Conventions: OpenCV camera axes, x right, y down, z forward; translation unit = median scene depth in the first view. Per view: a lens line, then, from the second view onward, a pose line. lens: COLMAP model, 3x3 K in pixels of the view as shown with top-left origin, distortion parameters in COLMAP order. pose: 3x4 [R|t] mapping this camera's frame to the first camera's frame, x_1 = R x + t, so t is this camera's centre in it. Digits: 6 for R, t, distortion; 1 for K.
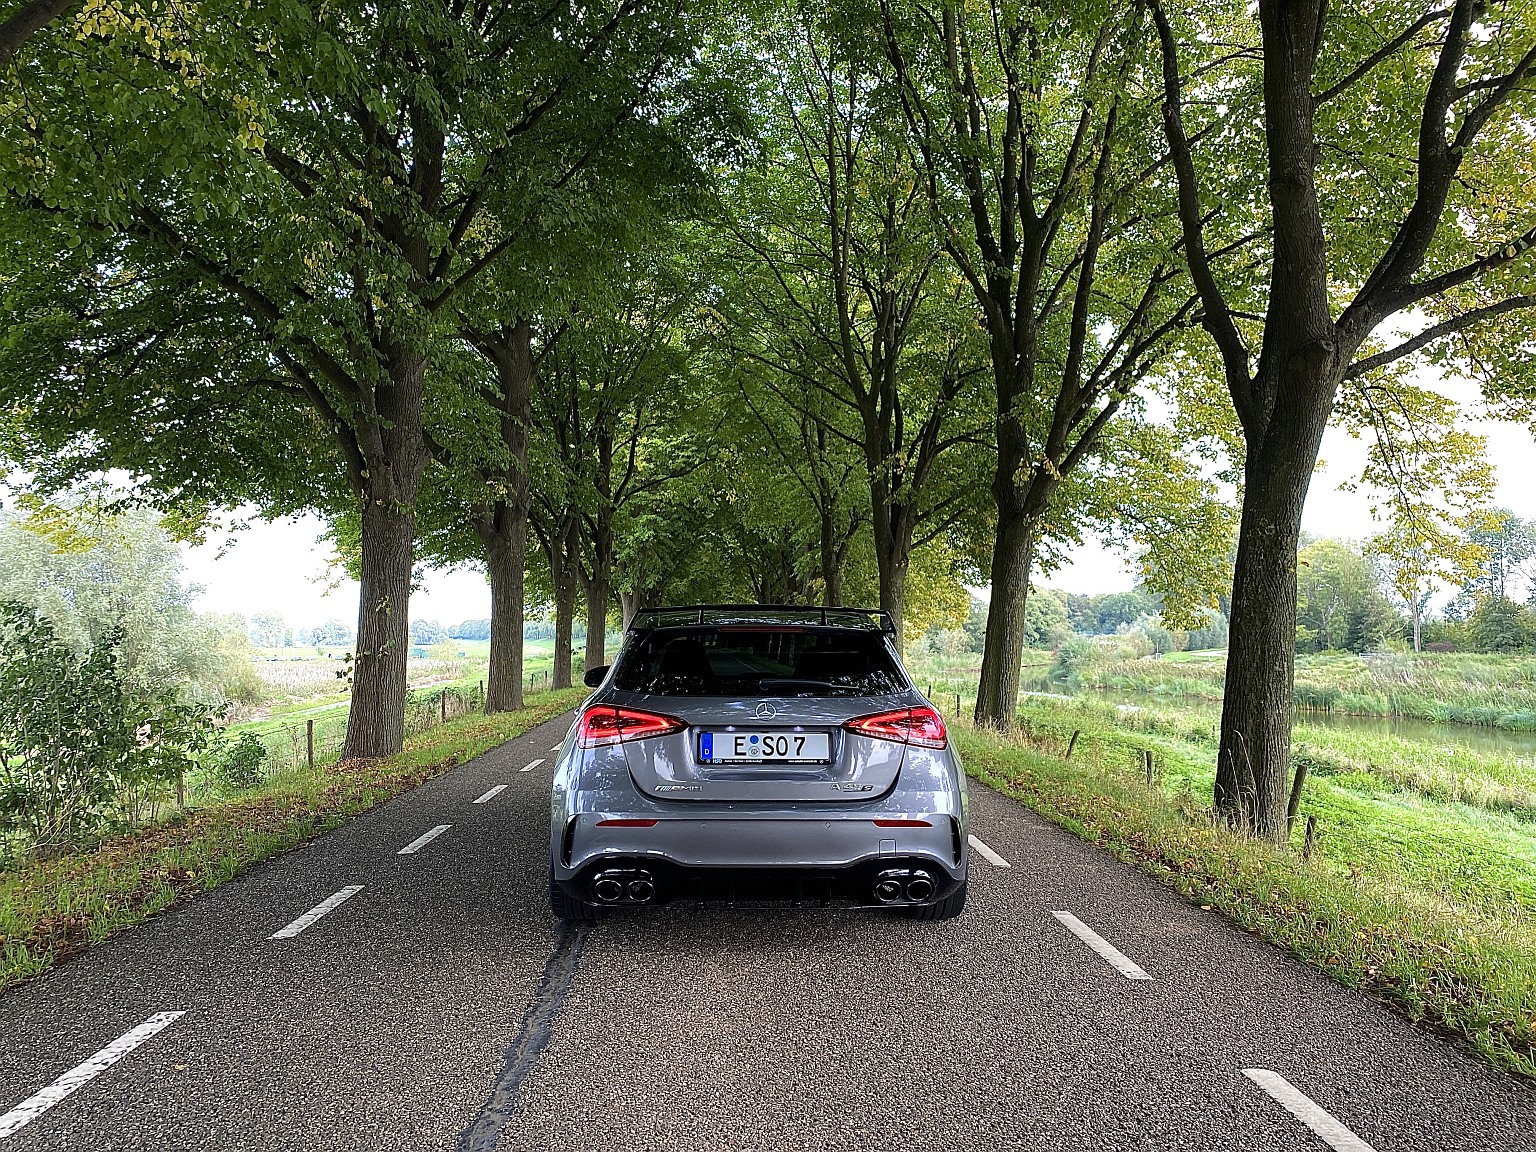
lens RADIAL K [[1209.0, 0, 768.0], [0, 1209.0, 576.0], [0, 0, 1]] dist [0.020598, 0.000162]
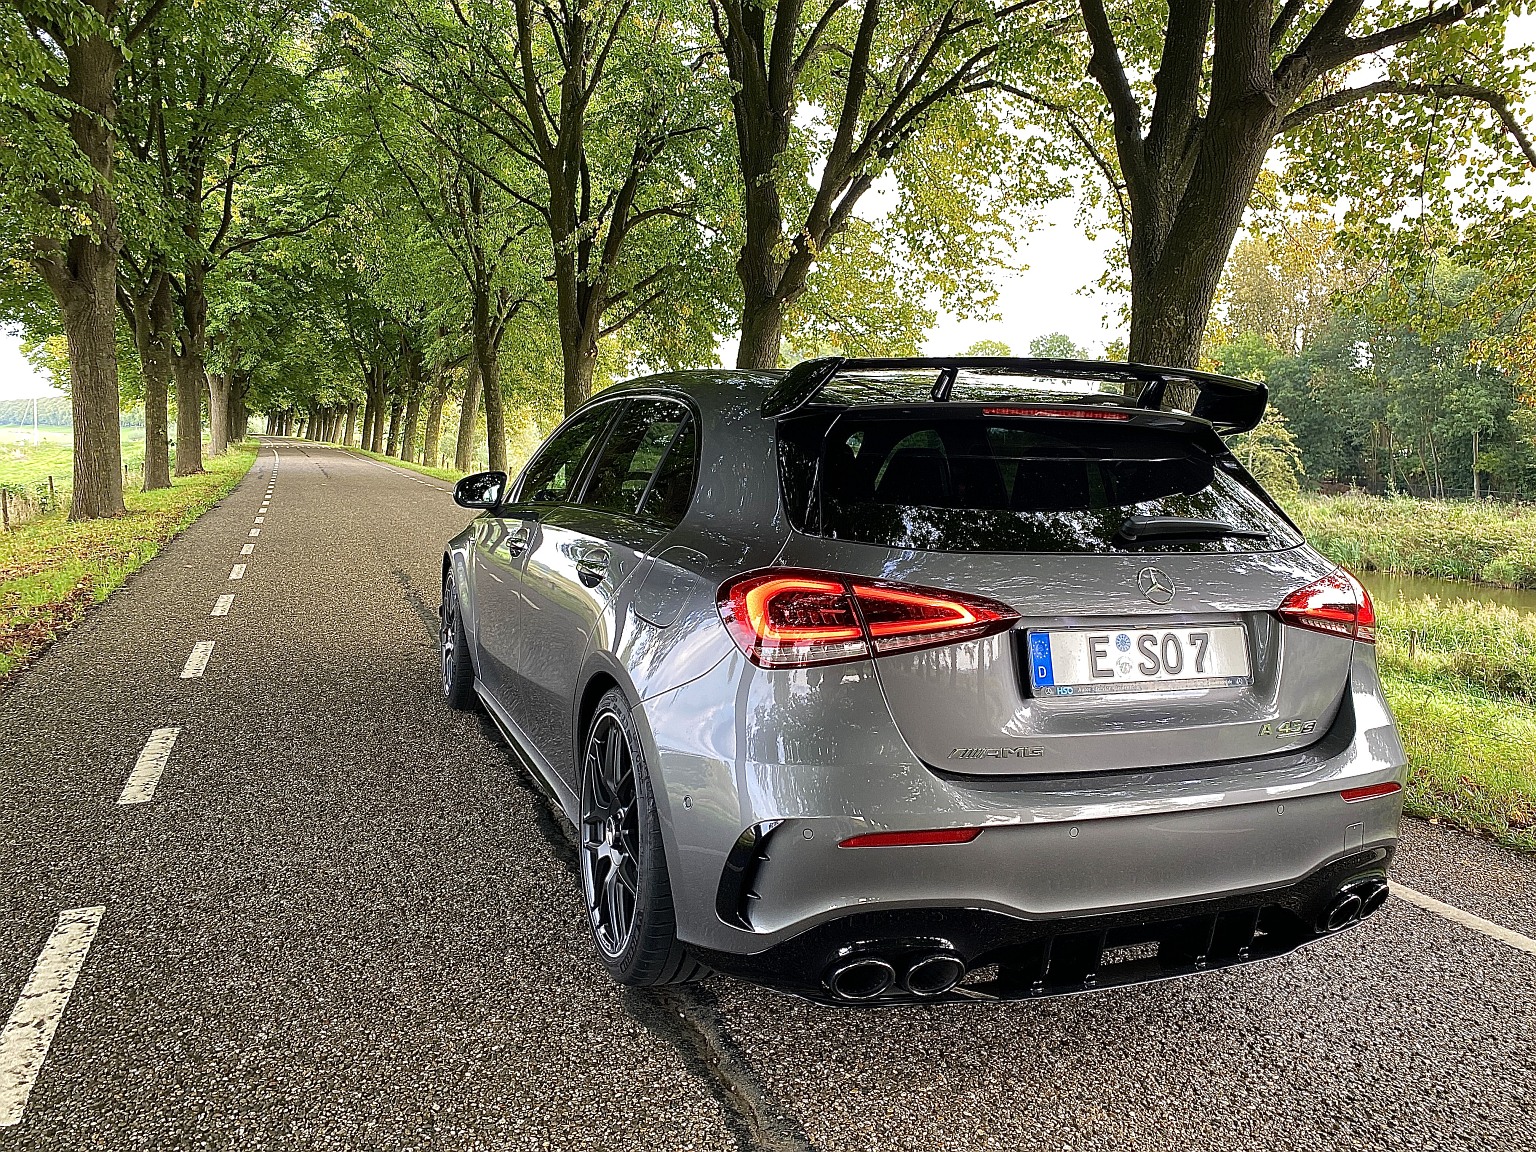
lens RADIAL K [[1209.0, 0, 768.0], [0, 1209.0, 576.0], [0, 0, 1]] dist [0.020598, 0.000162]
pose [[0.944549, -0.010941, 0.328188, -0.068646], [-0.042780, 0.986827, 0.156023, 0.008592], [-0.325572, -0.161412, 0.931638, 0.133124]]
